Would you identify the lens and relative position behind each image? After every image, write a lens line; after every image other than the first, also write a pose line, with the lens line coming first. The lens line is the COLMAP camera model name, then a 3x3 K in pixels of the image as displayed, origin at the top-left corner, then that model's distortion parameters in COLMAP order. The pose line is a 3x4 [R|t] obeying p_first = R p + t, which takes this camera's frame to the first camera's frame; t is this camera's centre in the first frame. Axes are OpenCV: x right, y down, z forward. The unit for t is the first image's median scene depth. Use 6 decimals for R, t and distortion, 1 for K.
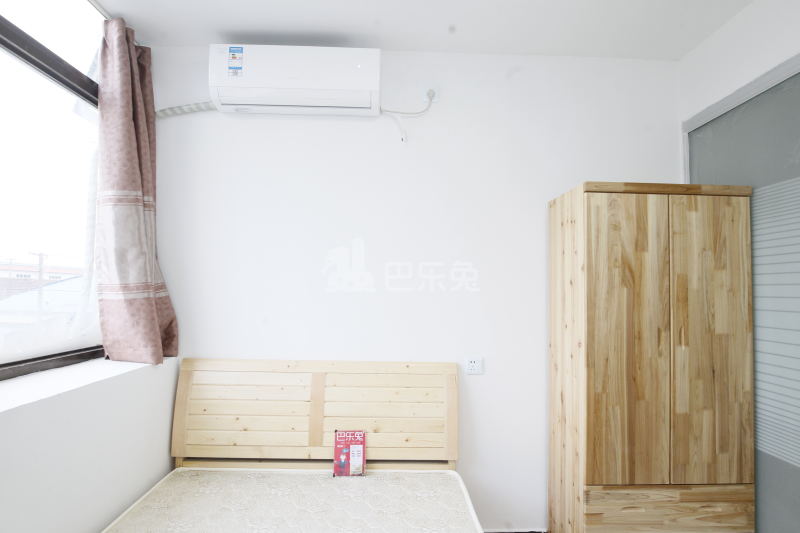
lens RADIAL K [[471.8, 0, 402.5], [0, 471.8, 266.5], [0, 0, 1]] dist [-0.031261, 0.000552]
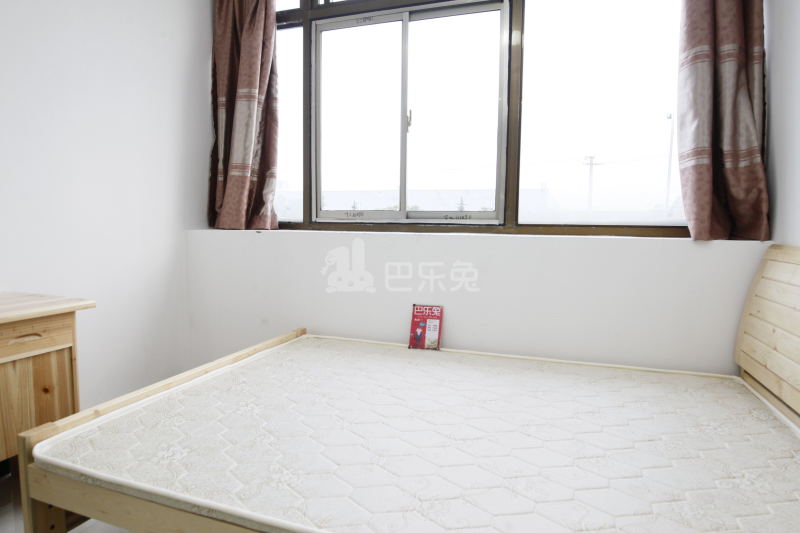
lens RADIAL K [[475.1, 0, 400.0], [0, 475.1, 266.5], [0, 0, 1]] dist [-0.030567, 0.000489]
pose [[-0.365913, 0.059771, -0.928728, 0.460601], [0.026238, 0.998201, 0.053905, 0.184323], [0.930279, -0.004644, -0.366823, 0.752355]]
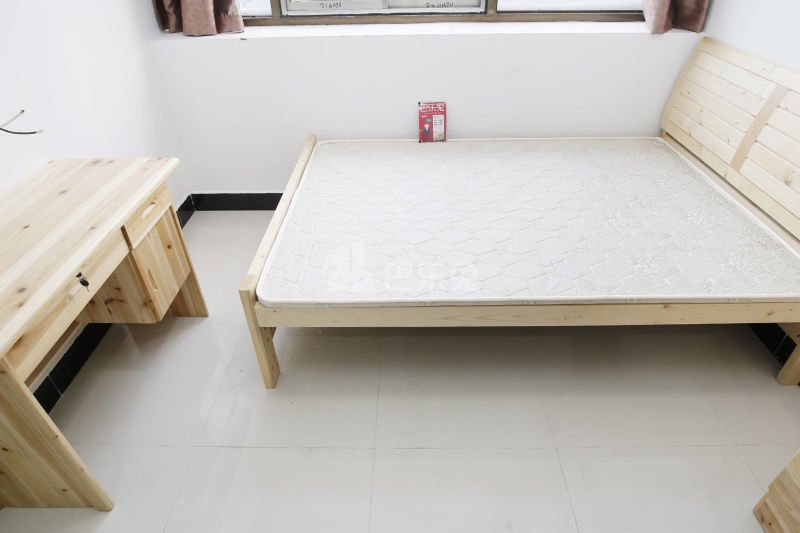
lens RADIAL K [[471.8, 0, 402.5], [0, 471.8, 266.5], [0, 0, 1]] dist [-0.031261, 0.000552]
pose [[-0.040348, 0.575230, -0.816996, 0.662699], [0.064235, 0.817464, 0.572387, -0.005907], [0.997119, -0.029385, -0.069933, 0.435737]]
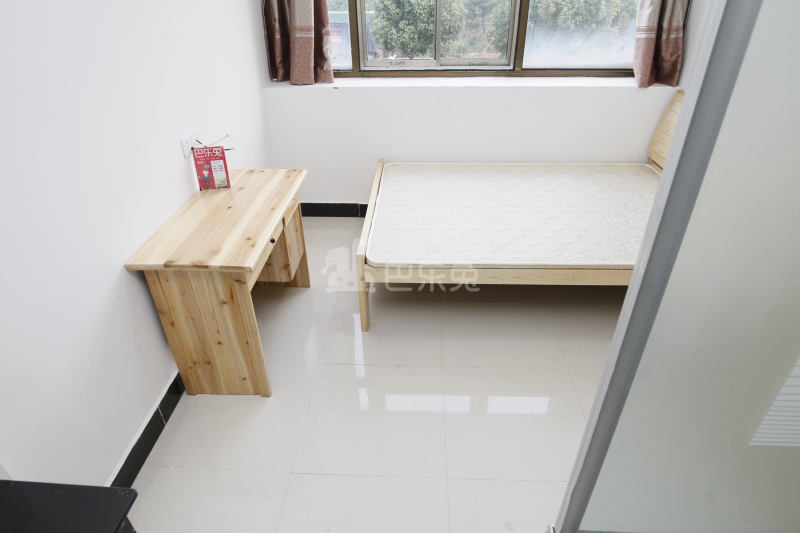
lens RADIAL K [[475.1, 0, 400.0], [0, 475.1, 266.5], [0, 0, 1]] dist [-0.030567, 0.000489]
pose [[-0.073269, 0.516089, -0.853396, 1.026852], [0.061665, 0.856402, 0.512613, -0.107706], [0.995404, -0.015066, -0.094572, 0.344664]]
